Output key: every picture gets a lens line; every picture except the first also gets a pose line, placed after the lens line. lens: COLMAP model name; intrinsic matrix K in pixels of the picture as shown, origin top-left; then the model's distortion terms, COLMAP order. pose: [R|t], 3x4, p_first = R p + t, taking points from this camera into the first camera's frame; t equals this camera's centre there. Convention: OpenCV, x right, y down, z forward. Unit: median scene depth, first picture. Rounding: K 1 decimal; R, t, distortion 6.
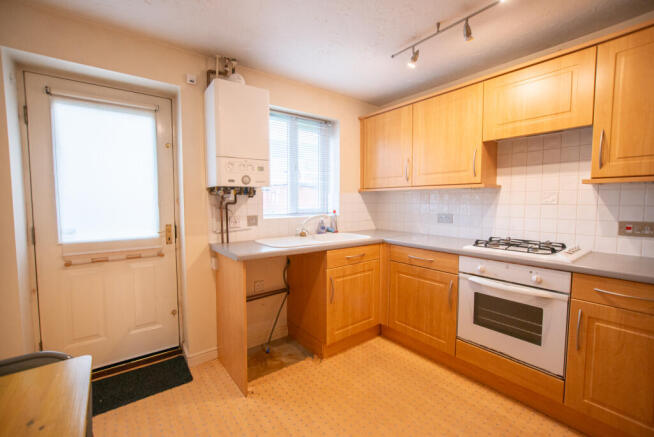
lens RADIAL K [[287.4, 0, 327.0], [0, 287.4, 218.5], [0, 0, 1]] dist [0.000809, 0.000199]
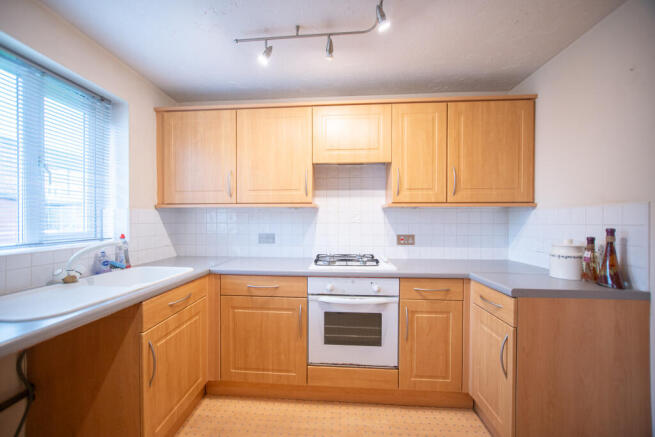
lens RADIAL K [[274.7, 0, 325.9], [0, 274.7, 223.3], [0, 0, 1]] dist [-0.001857, 0.000459]
pose [[0.676327, -0.008951, 0.736547, -0.162308], [0.045240, 0.998543, -0.029407, -0.019383], [-0.735210, 0.053210, 0.675747, 0.306778]]
